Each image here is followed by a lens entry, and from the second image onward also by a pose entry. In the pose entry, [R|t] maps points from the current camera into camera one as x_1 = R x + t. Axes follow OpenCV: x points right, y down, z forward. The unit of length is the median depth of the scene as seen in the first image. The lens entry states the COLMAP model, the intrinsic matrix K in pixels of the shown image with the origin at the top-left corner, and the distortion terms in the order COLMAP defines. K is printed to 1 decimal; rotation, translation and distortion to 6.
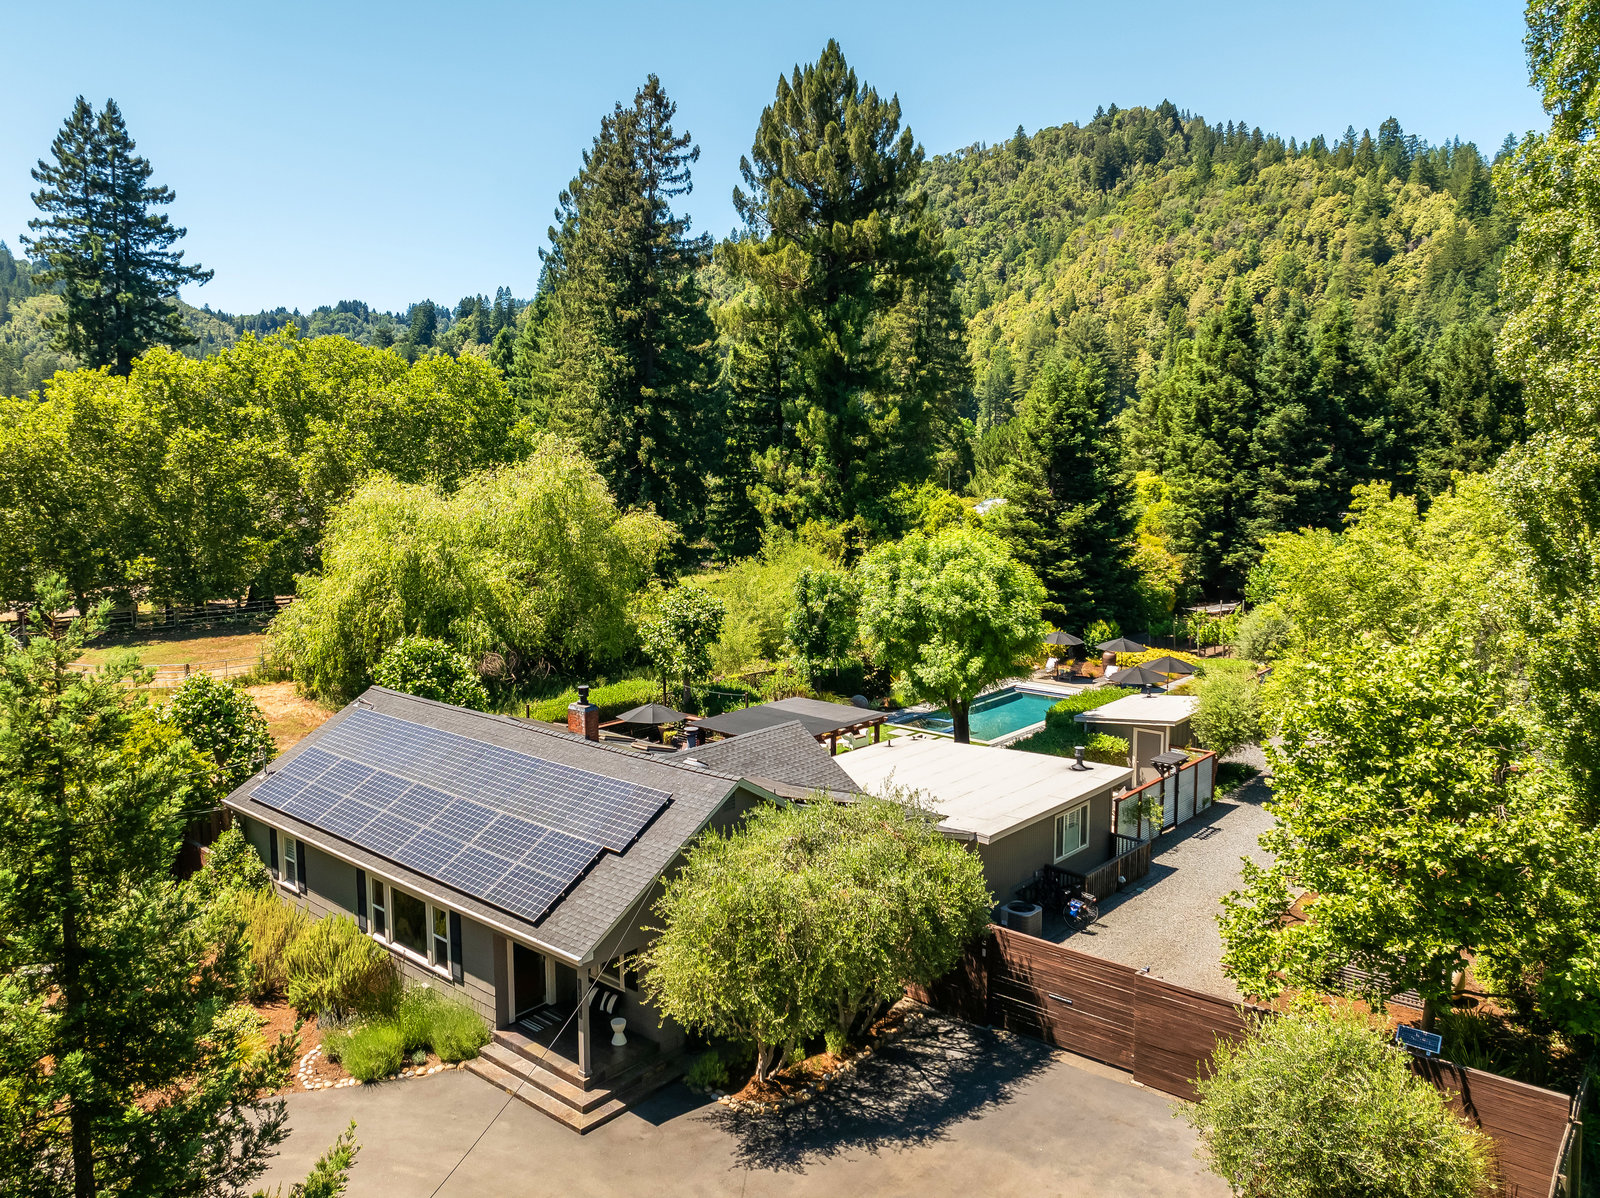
lens RADIAL K [[1120.5, 0, 747.1], [0, 1120.5, 595.0], [0, 0, 1]] dist [-0.006876, -0.001434]
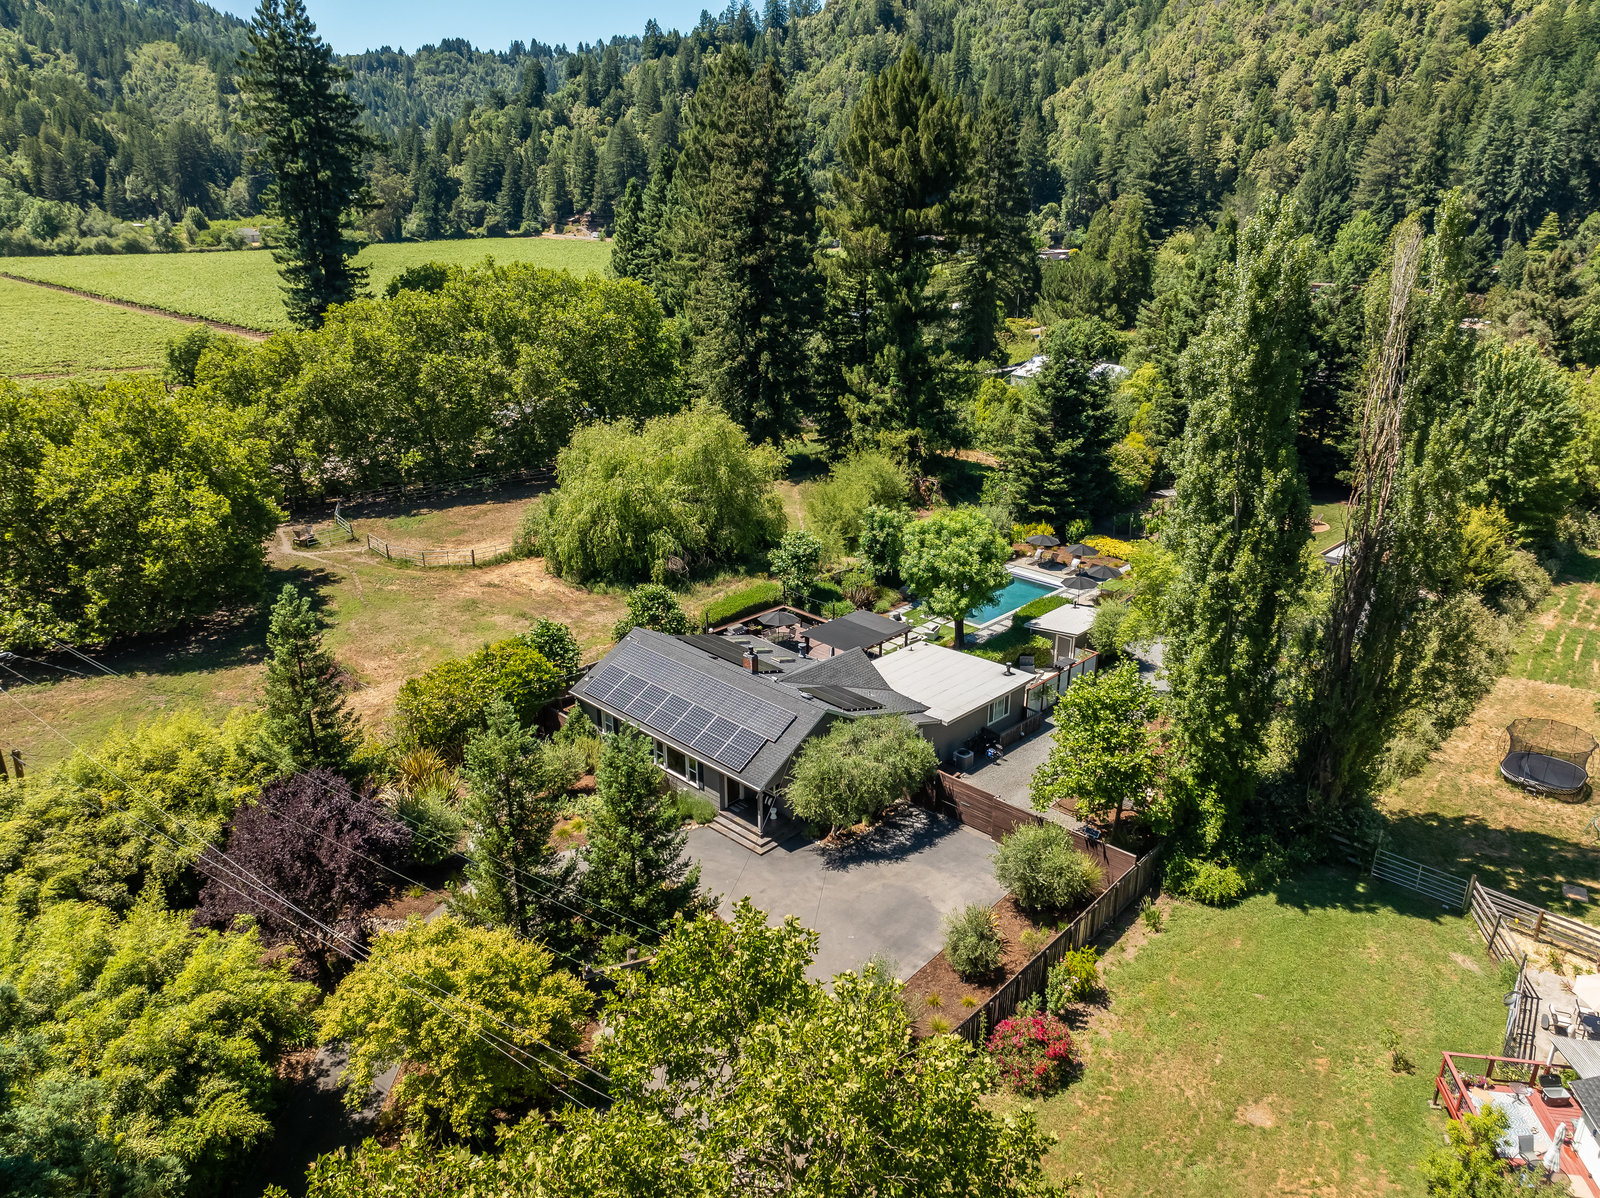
lens RADIAL K [[1095.7, 0, 800.0], [0, 1095.7, 599.0], [0, 0, 1]] dist [-0.000836, 0.005982]
pose [[0.999164, 0.016601, -0.037358, 0.006881], [-0.006166, 0.964577, 0.263731, -0.229794], [0.040413, -0.263280, 0.963873, -0.386534]]
